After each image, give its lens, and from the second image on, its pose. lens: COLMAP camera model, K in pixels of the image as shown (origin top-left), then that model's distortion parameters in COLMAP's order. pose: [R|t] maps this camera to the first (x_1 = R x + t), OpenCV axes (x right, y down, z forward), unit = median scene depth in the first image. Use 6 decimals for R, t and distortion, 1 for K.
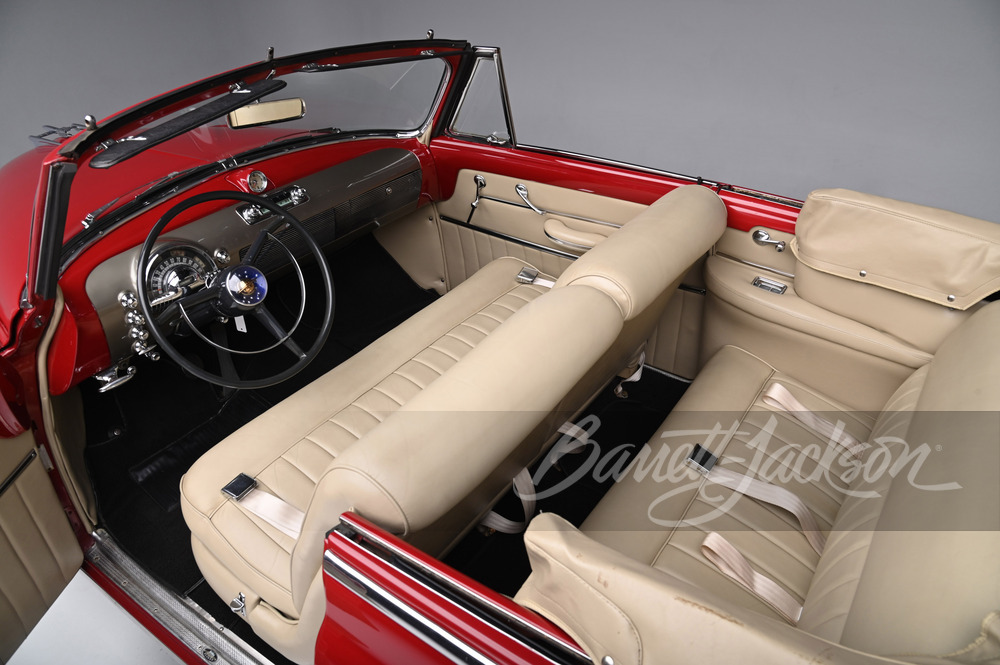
lens RADIAL K [[697.5, 0, 500.0], [0, 697.5, 332.5], [0, 0, 1]] dist [-0.094357, 0.047420]
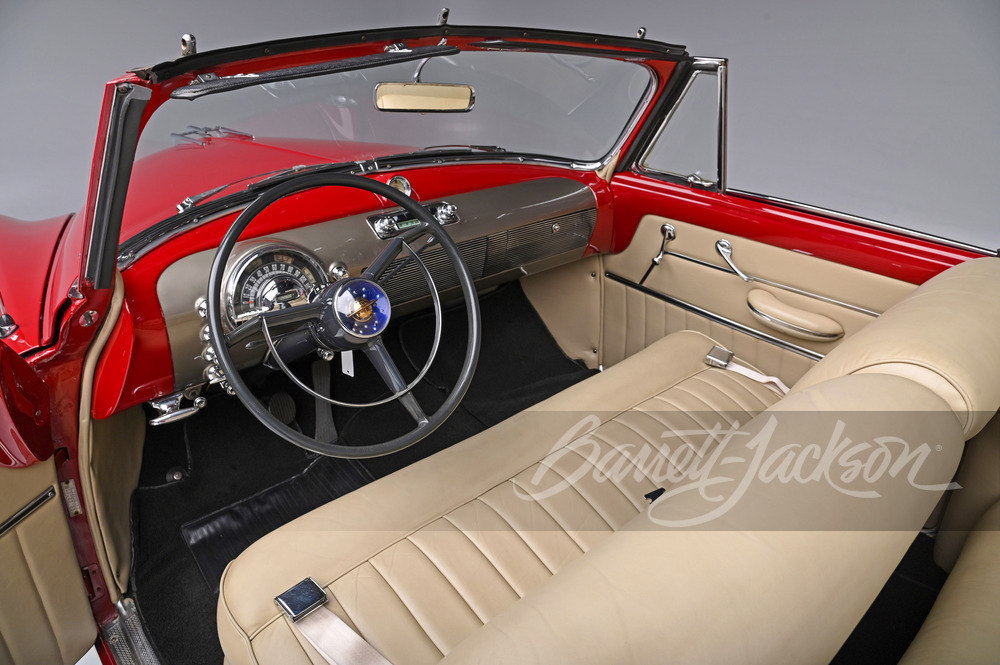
lens RADIAL K [[684.8, 0, 500.0], [0, 684.8, 332.5], [0, 0, 1]] dist [-0.083747, 0.003865]
pose [[0.977423, 0.134382, -0.163053, -0.096079], [-0.152102, 0.983138, -0.101514, 0.003819], [0.146662, 0.124023, 0.981381, 0.287619]]
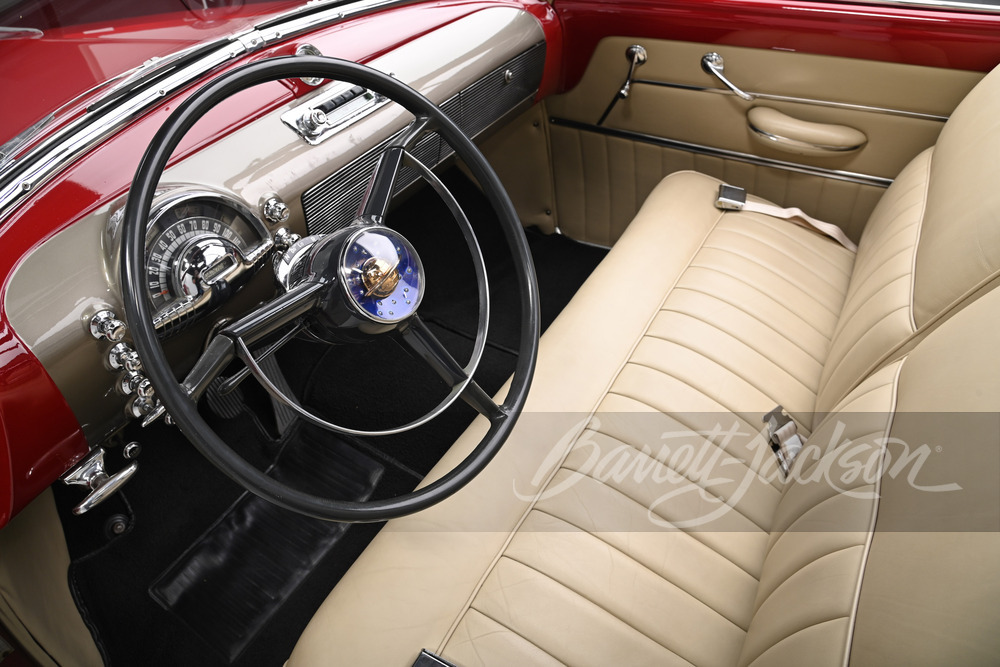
lens RADIAL K [[680.0, 0, 500.0], [0, 680.0, 333.5], [0, 0, 1]] dist [-0.081629, 0.000467]
pose [[0.994996, -0.091563, 0.039985, -0.258729], [0.086108, 0.988834, 0.121629, -0.064363], [-0.050675, -0.117577, 0.991770, 0.470604]]
